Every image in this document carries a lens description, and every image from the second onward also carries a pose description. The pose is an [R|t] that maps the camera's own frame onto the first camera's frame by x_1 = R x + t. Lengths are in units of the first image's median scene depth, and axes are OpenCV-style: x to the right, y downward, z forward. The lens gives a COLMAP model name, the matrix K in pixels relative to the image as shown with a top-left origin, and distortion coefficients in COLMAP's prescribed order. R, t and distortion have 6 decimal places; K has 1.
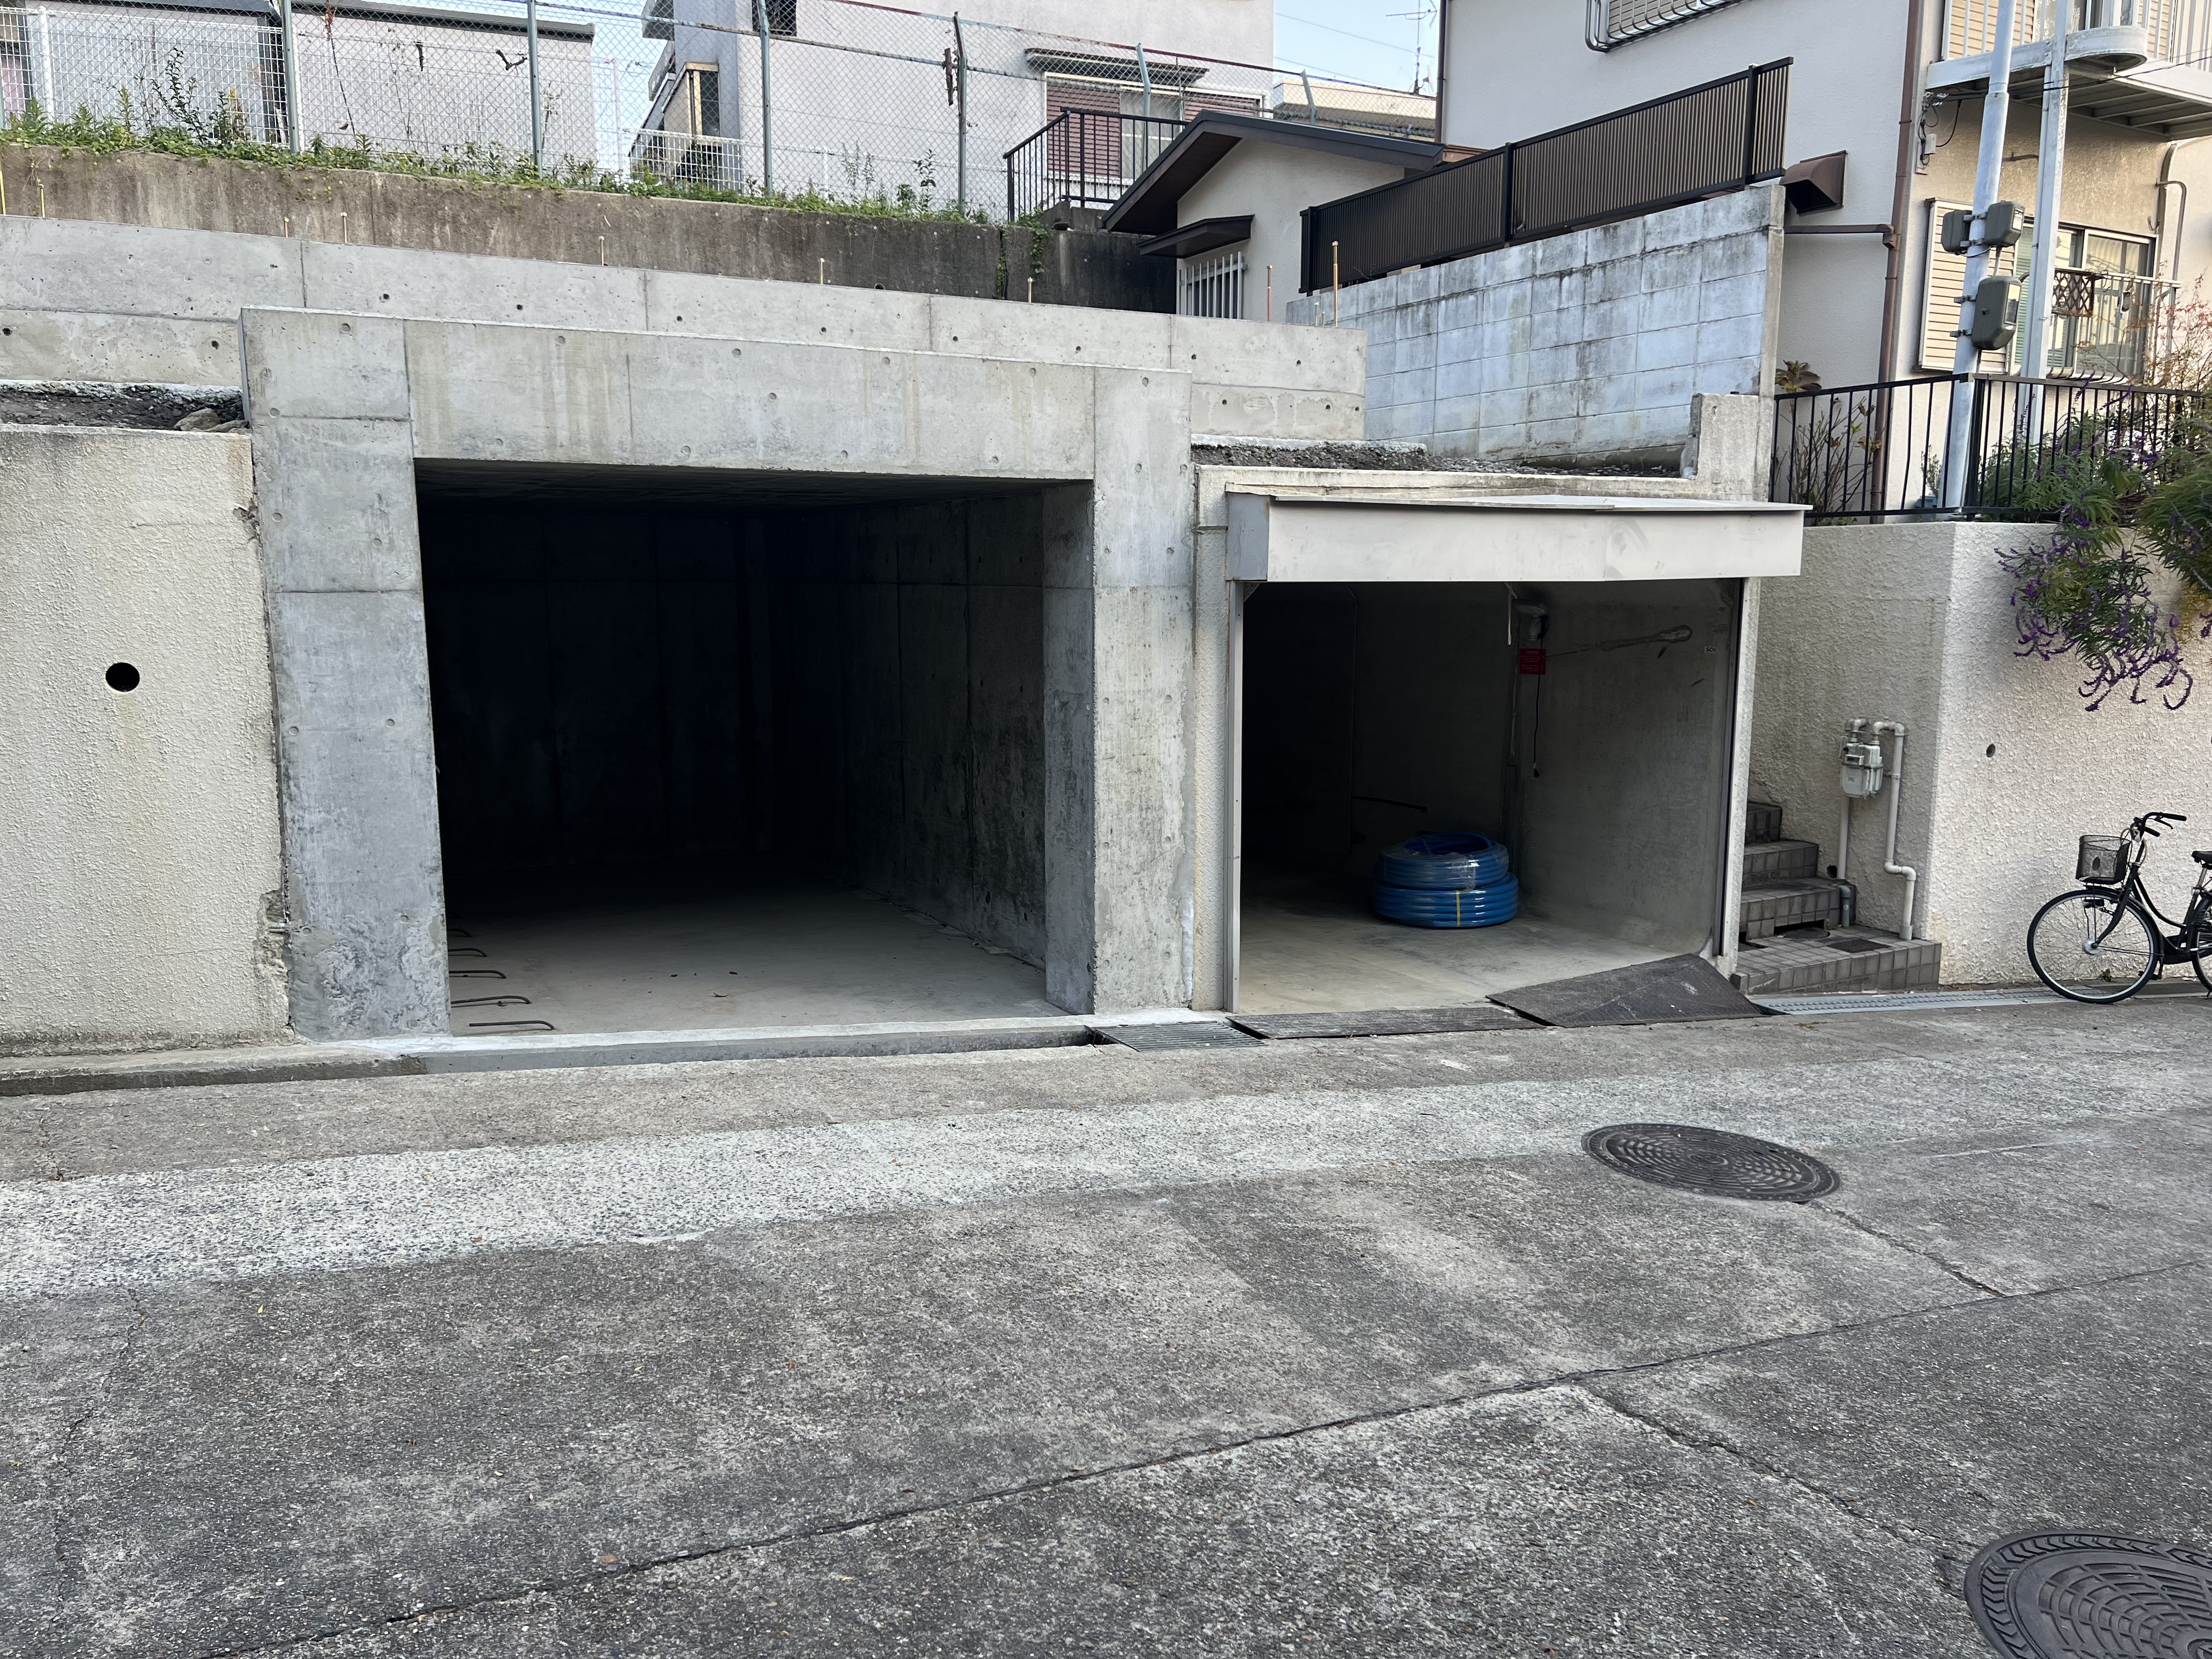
lens RADIAL K [[1653.0, 0, 1094.6], [0, 1653.0, 833.9], [0, 0, 1]] dist [0.063037, -0.065323]
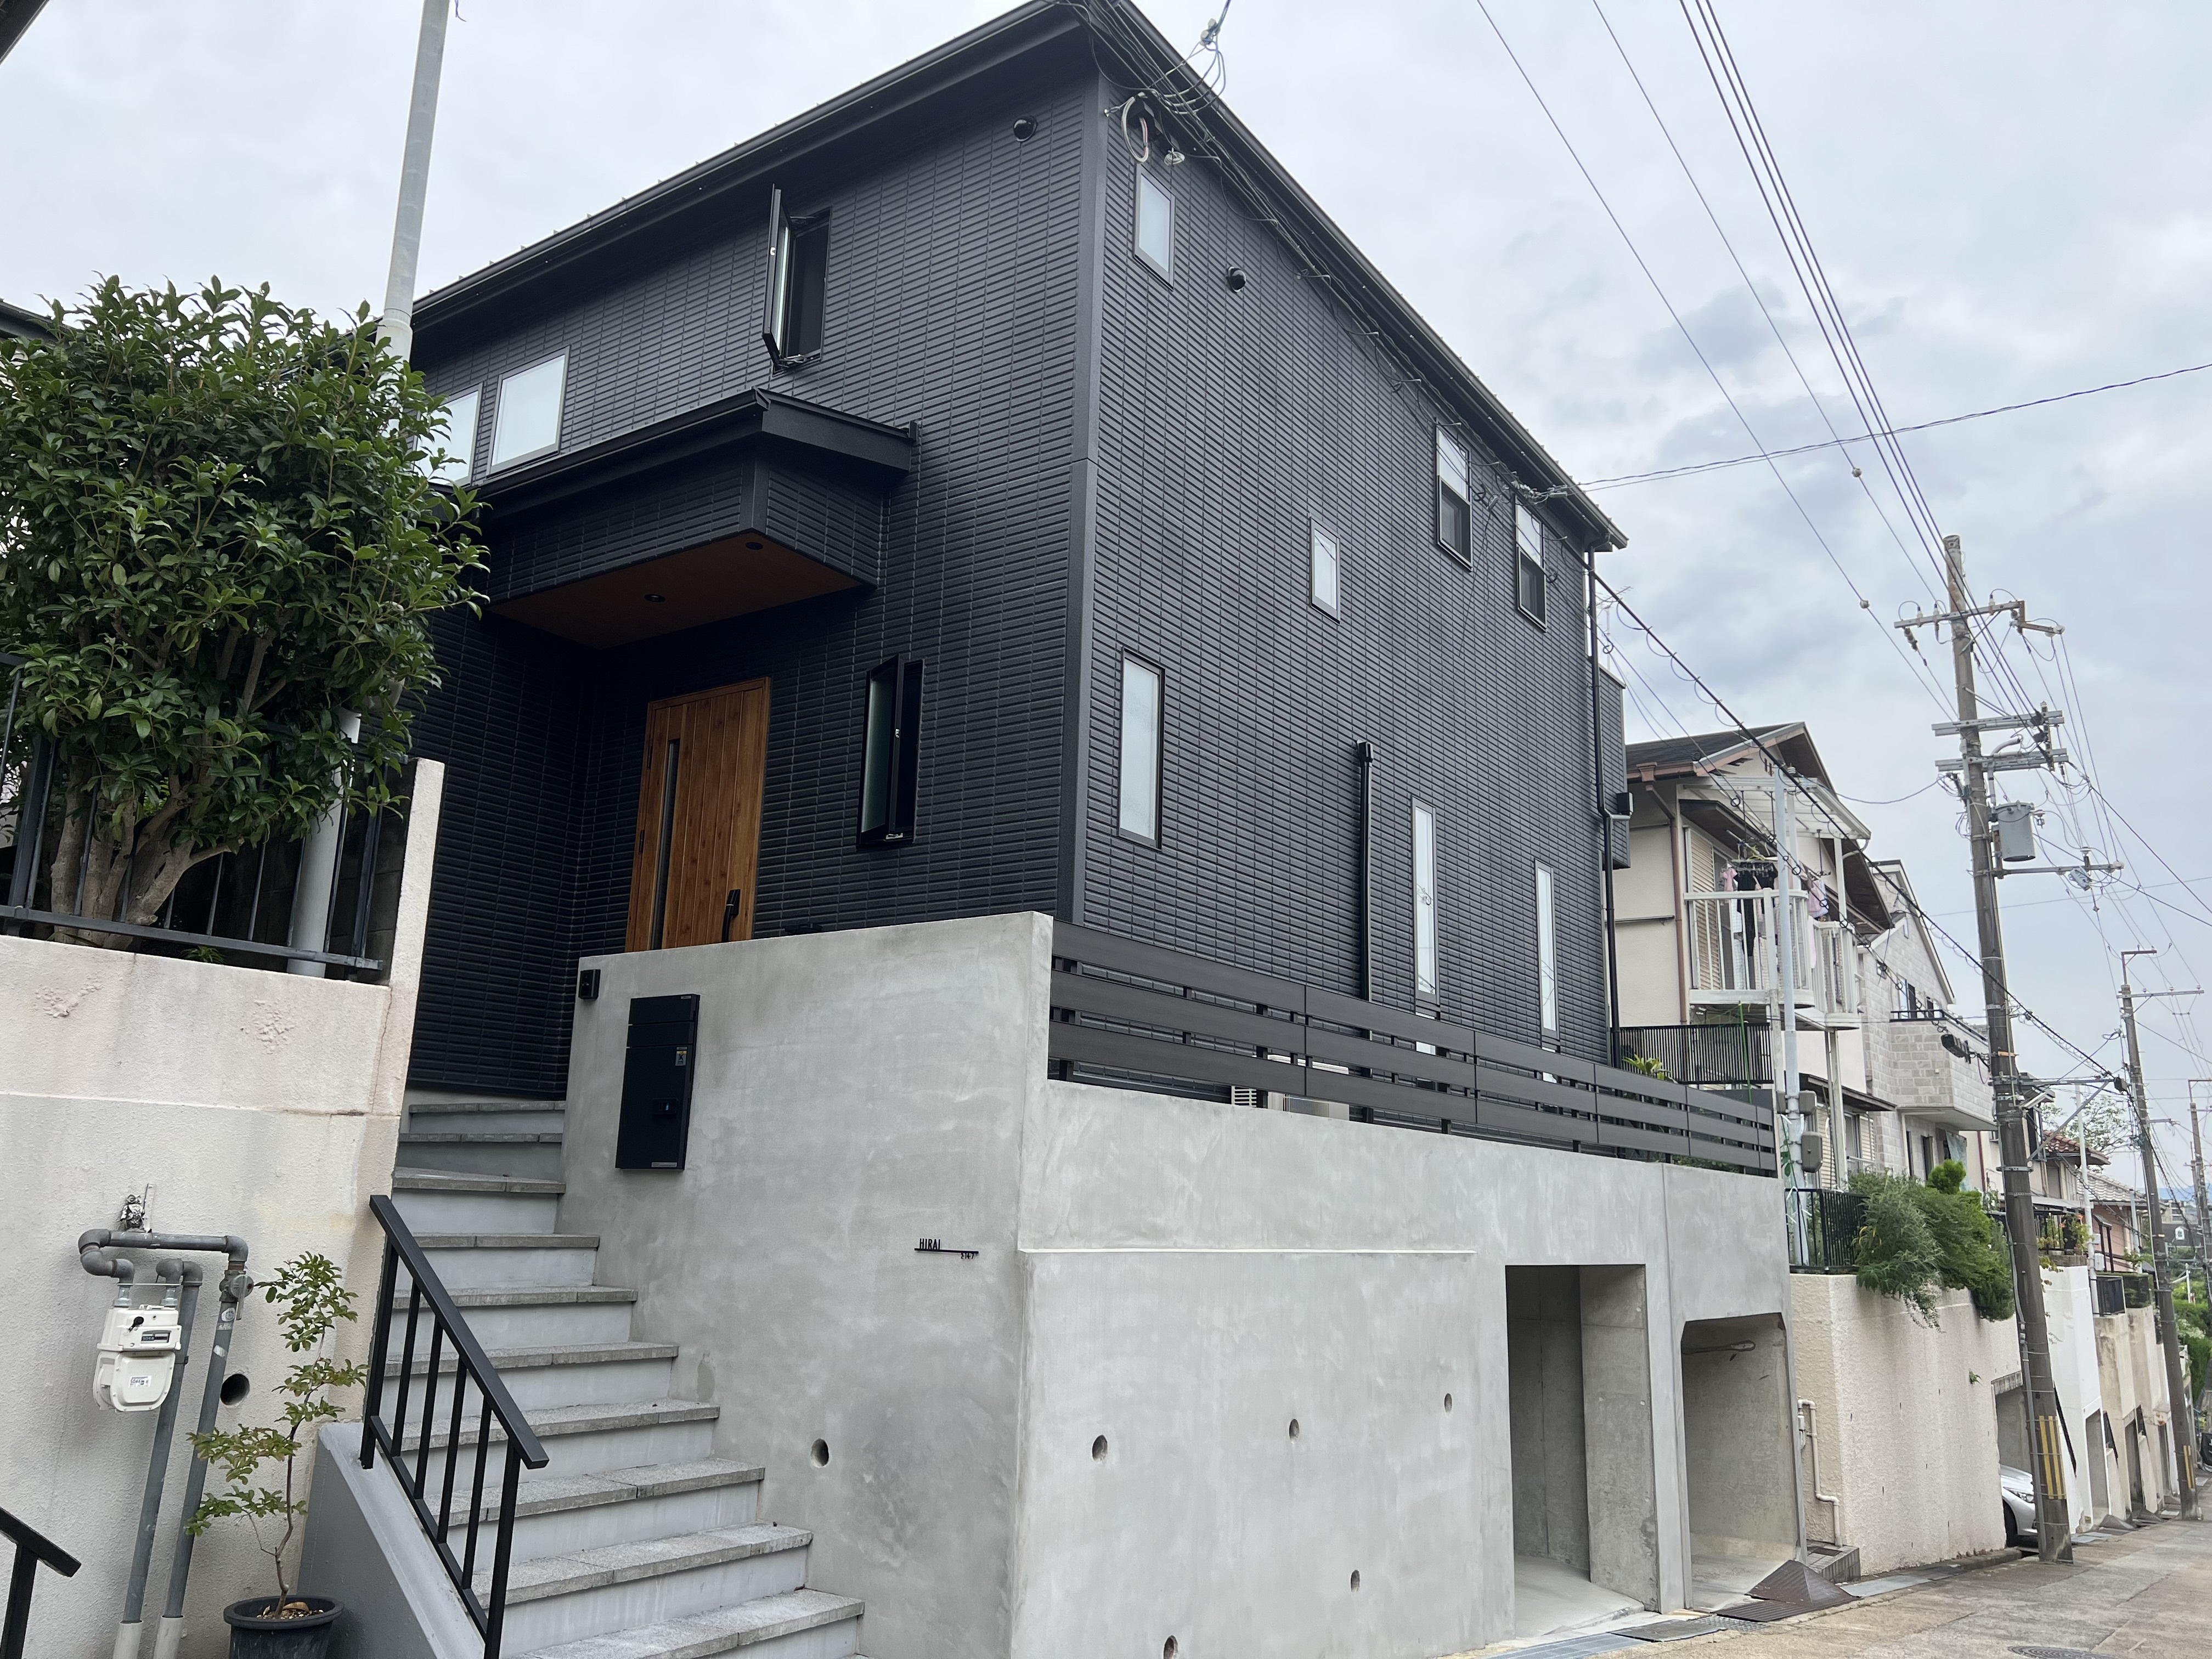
lens RADIAL K [[1653.0, 0, 1116.8], [0, 1653.0, 842.0], [0, 0, 1]] dist [0.063037, -0.065323]
pose [[0.898060, 0.125148, 0.421694, -0.976863], [0.037951, 0.933054, -0.357730, -0.018907], [-0.438232, 0.337266, 0.833189, -0.264961]]
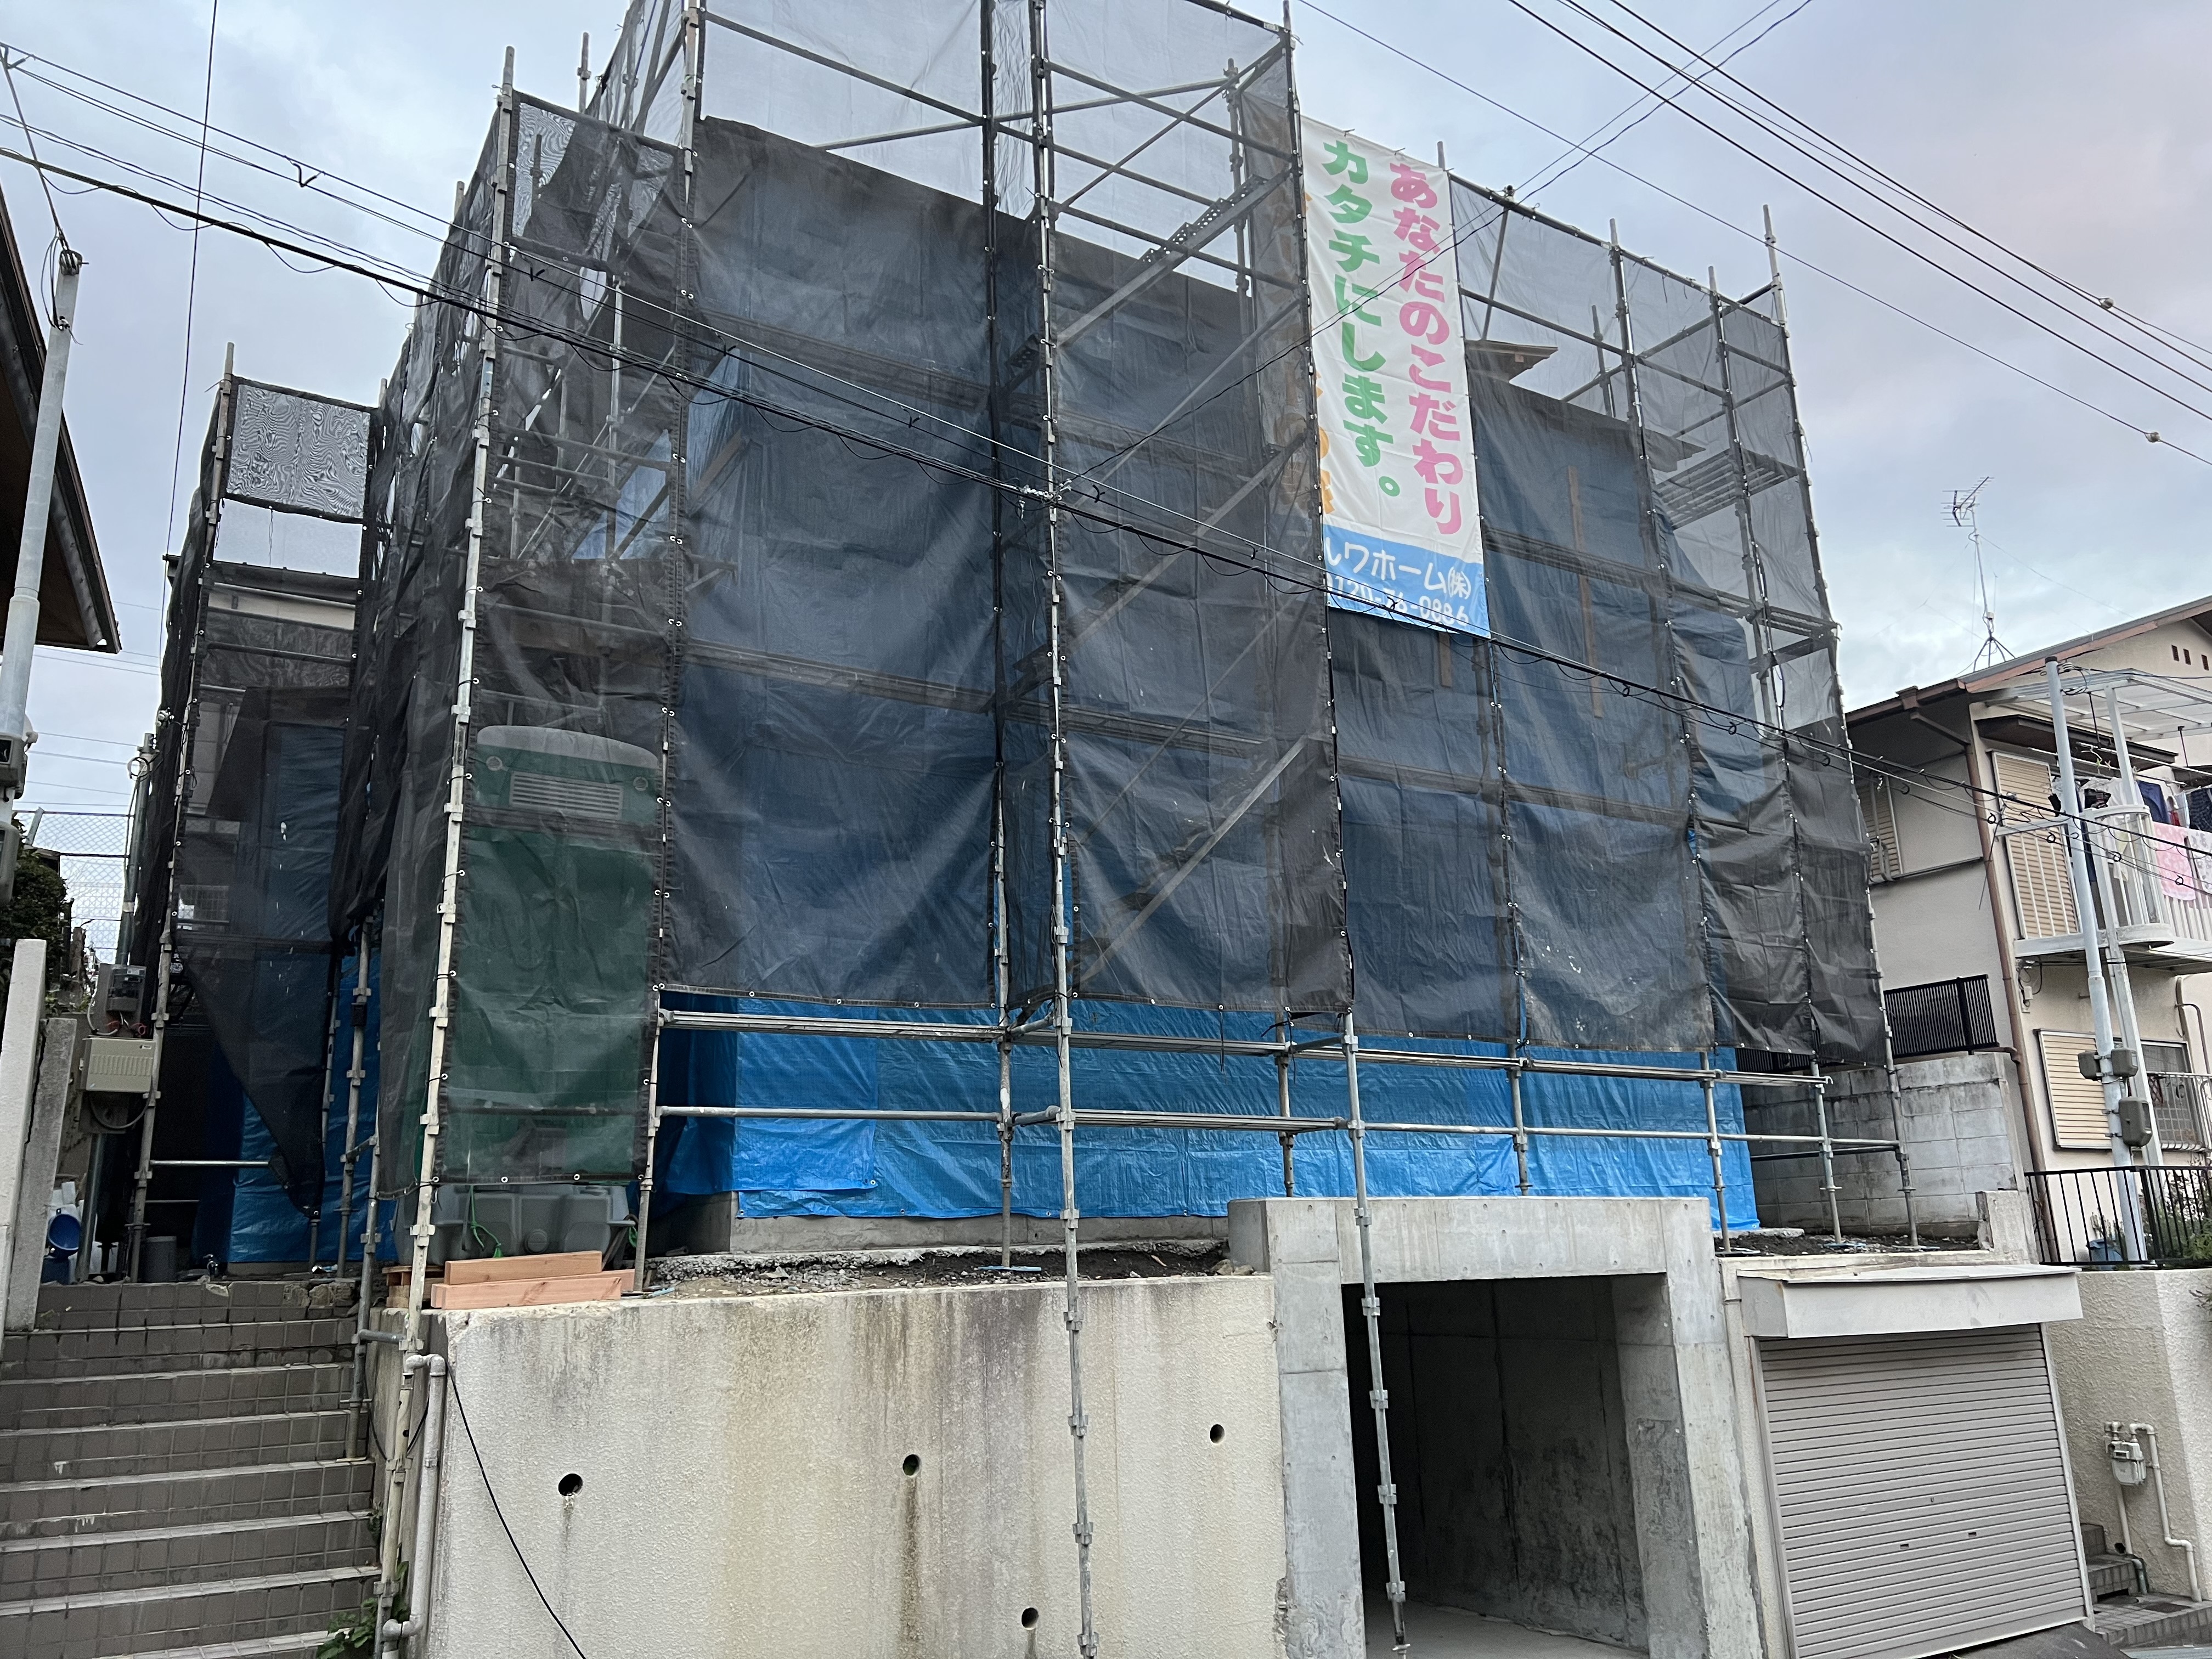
lens RADIAL K [[1653.0, 0, 1117.2], [0, 1653.0, 853.1], [0, 0, 1]] dist [0.063037, -0.065323]
pose [[0.998576, -0.016844, 0.050616, -0.441090], [0.035346, 0.919578, -0.391314, 0.010192], [-0.039954, 0.392546, 0.918864, -0.412211]]
